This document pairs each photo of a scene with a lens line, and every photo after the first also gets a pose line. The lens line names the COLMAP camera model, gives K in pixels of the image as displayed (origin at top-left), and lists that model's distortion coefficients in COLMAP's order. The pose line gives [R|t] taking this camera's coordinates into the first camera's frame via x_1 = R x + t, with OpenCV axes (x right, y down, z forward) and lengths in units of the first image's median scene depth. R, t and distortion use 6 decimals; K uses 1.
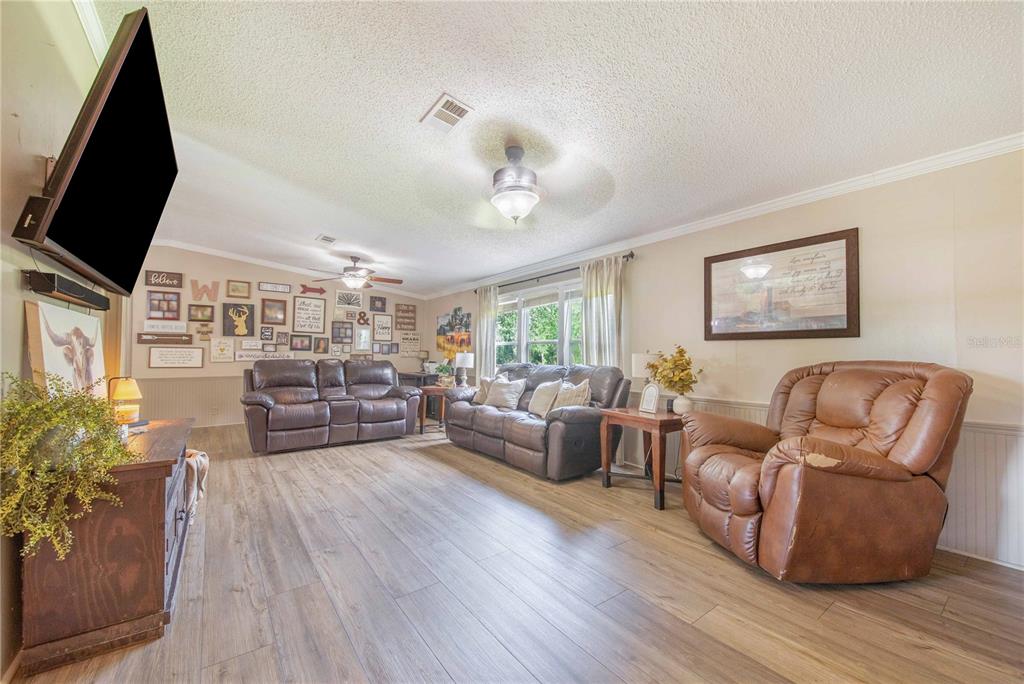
lens RADIAL K [[411.6, 0, 521.1], [0, 411.6, 340.1], [0, 0, 1]] dist [0.019824, -0.022087]
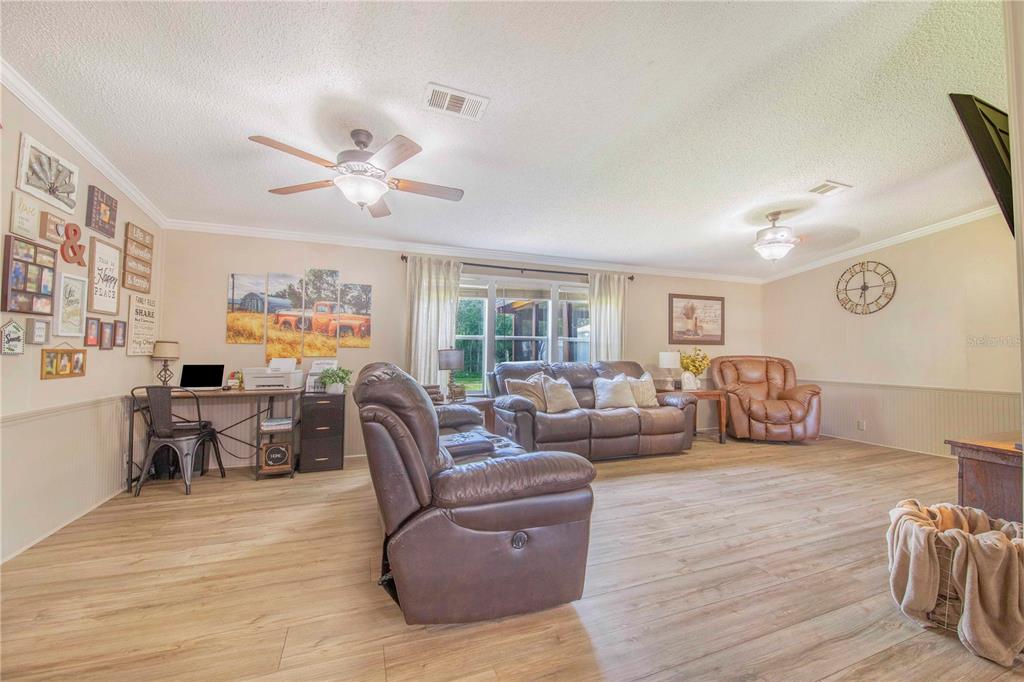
lens RADIAL K [[411.6, 0, 521.1], [0, 411.6, 339.1], [0, 0, 1]] dist [0.019824, -0.022087]
pose [[0.249742, 0.024848, 0.967994, -1.259162], [-0.043449, 0.998951, -0.014433, 0.029321], [-0.967337, -0.038453, 0.250560, 1.146229]]
